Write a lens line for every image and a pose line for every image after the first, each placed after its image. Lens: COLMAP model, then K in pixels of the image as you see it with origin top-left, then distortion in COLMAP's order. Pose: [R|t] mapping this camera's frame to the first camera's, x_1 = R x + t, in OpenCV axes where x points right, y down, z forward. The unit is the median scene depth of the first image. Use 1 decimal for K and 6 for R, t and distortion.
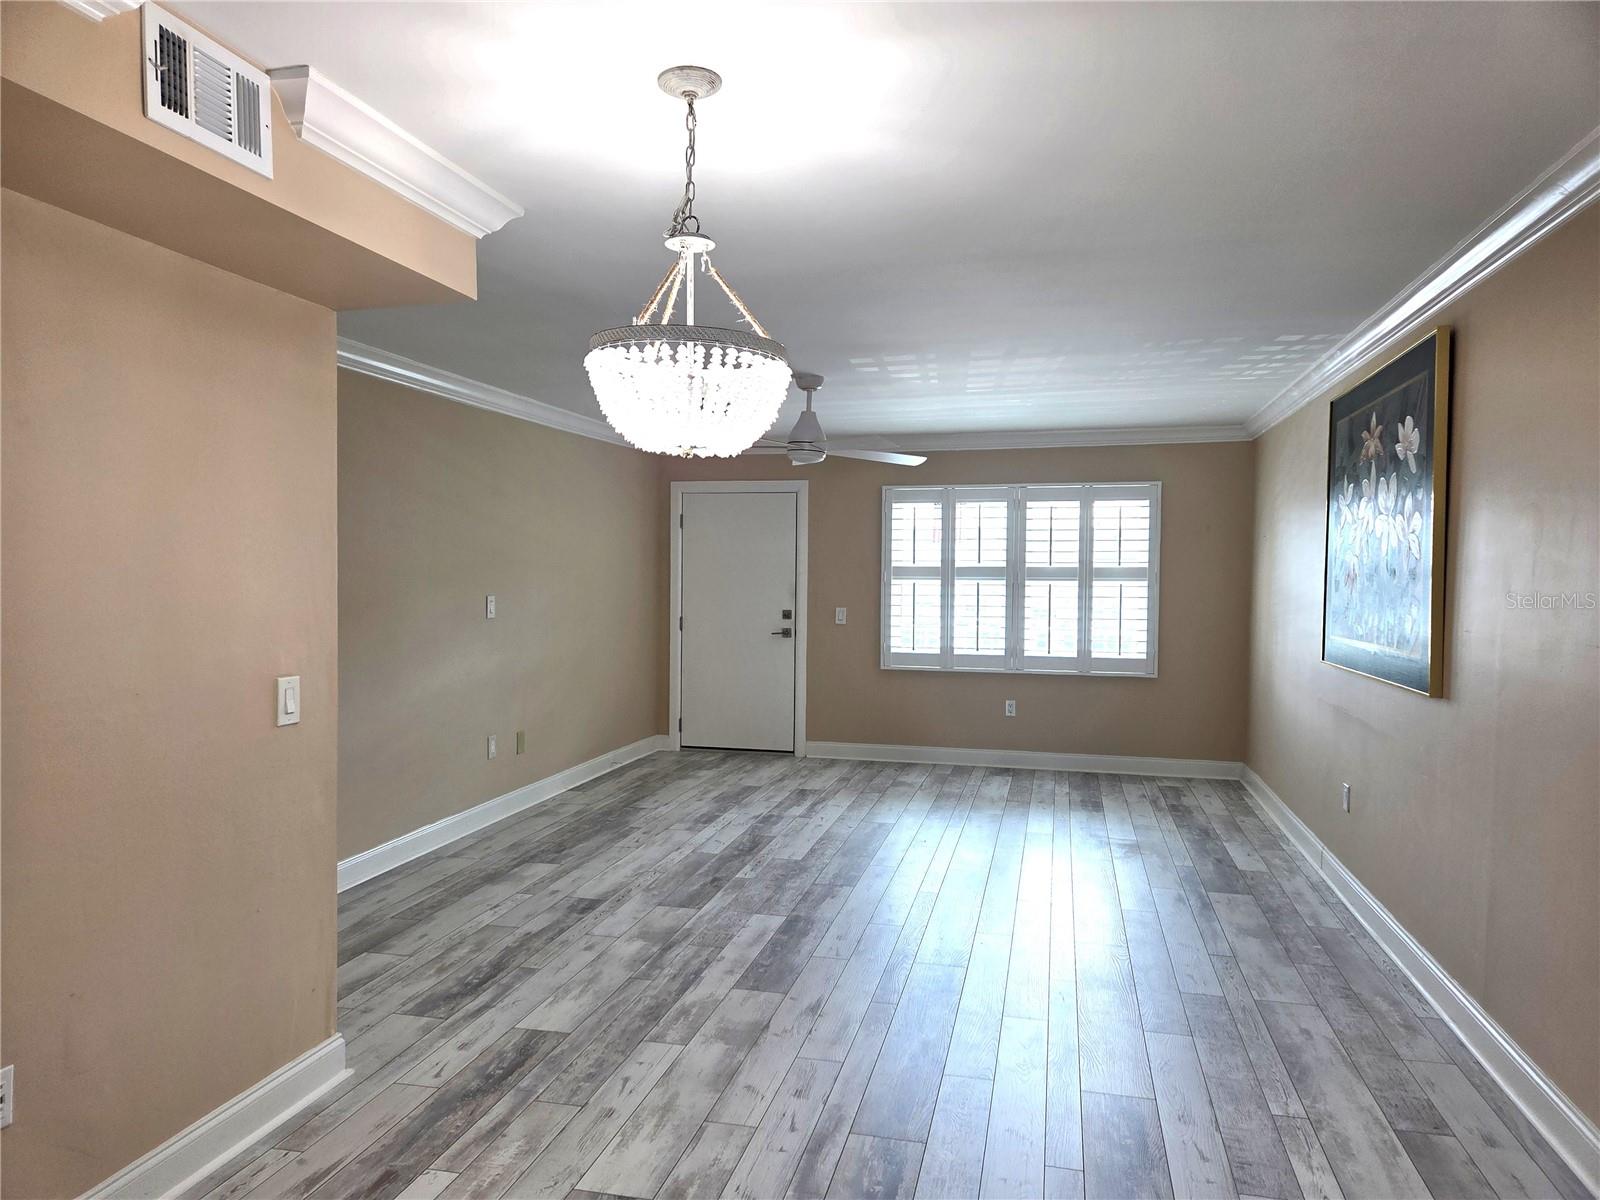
lens RADIAL K [[1072.5, 0, 799.0], [0, 1072.5, 603.4], [0, 0, 1]] dist [0.069840, -0.061116]
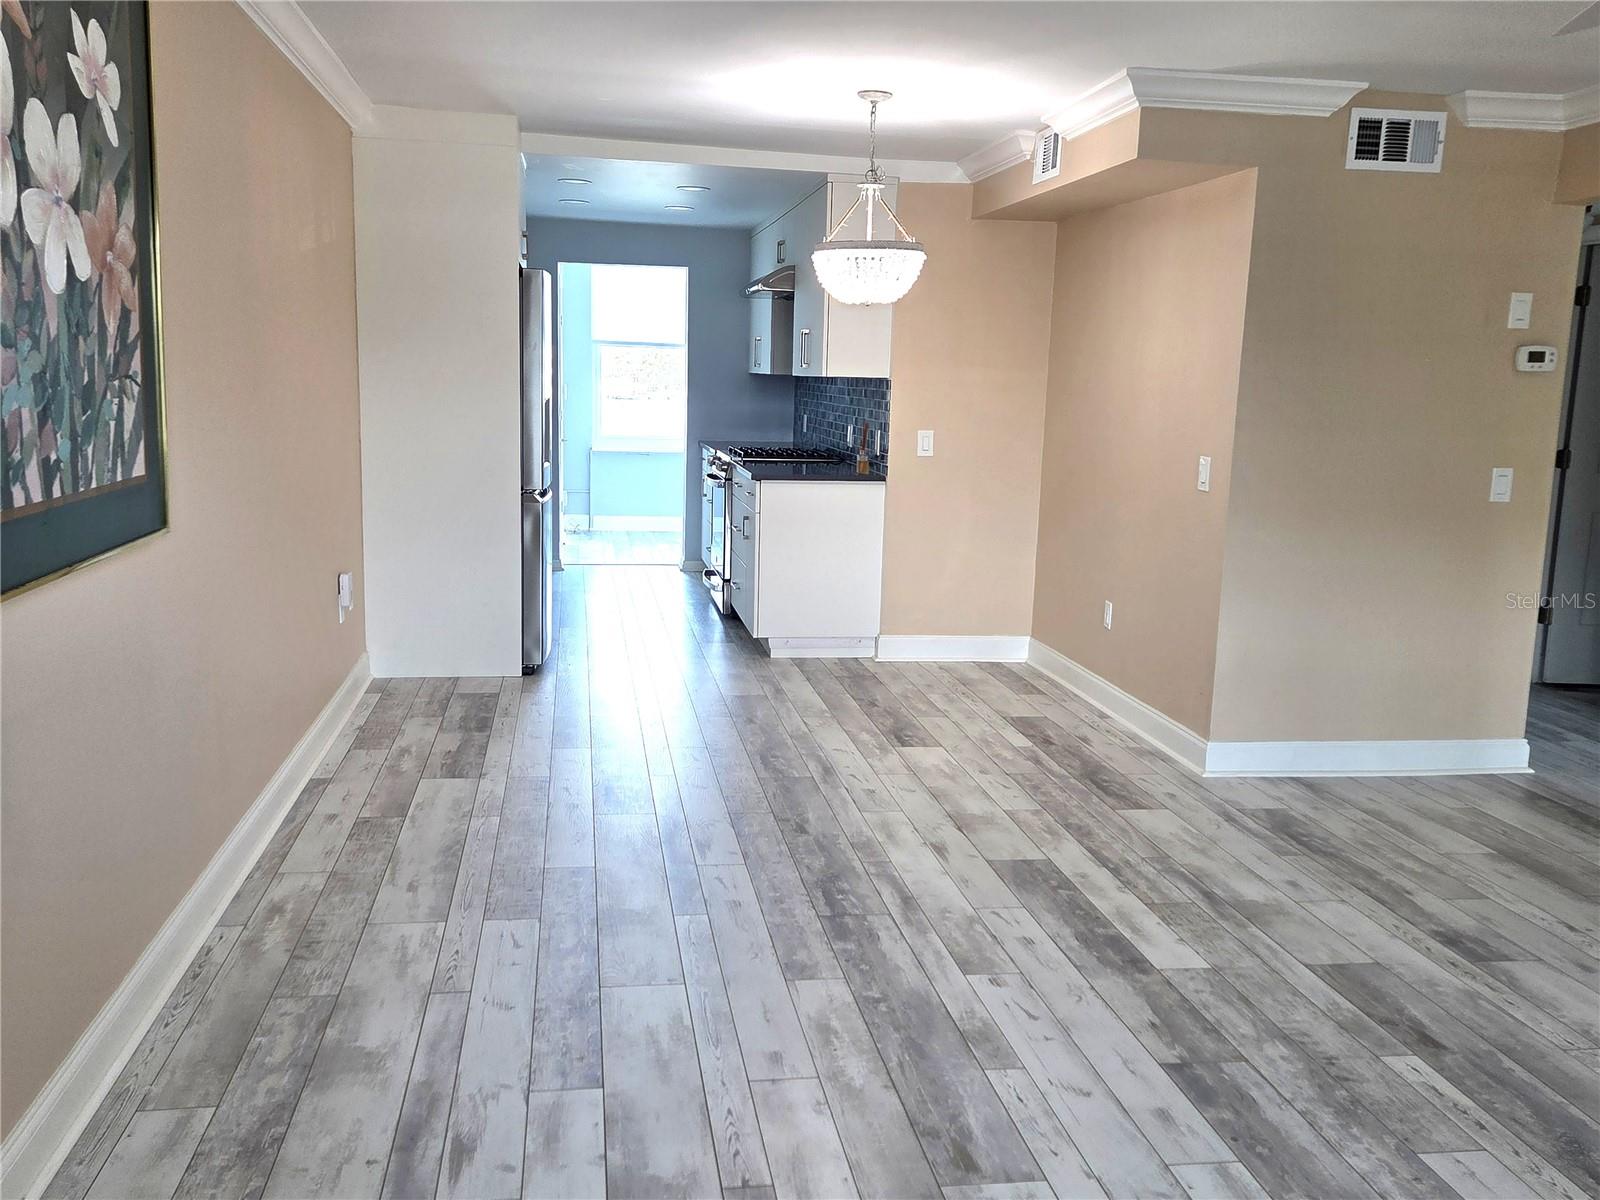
lens RADIAL K [[1393.2, 0, 796.6], [0, 1393.2, 585.6], [0, 0, 1]] dist [0.067635, -0.049312]
pose [[-0.922925, 0.025273, -0.384150, 0.536612], [-0.046031, 0.983440, 0.175290, -0.046821], [0.382218, 0.179462, -0.906478, 1.849625]]
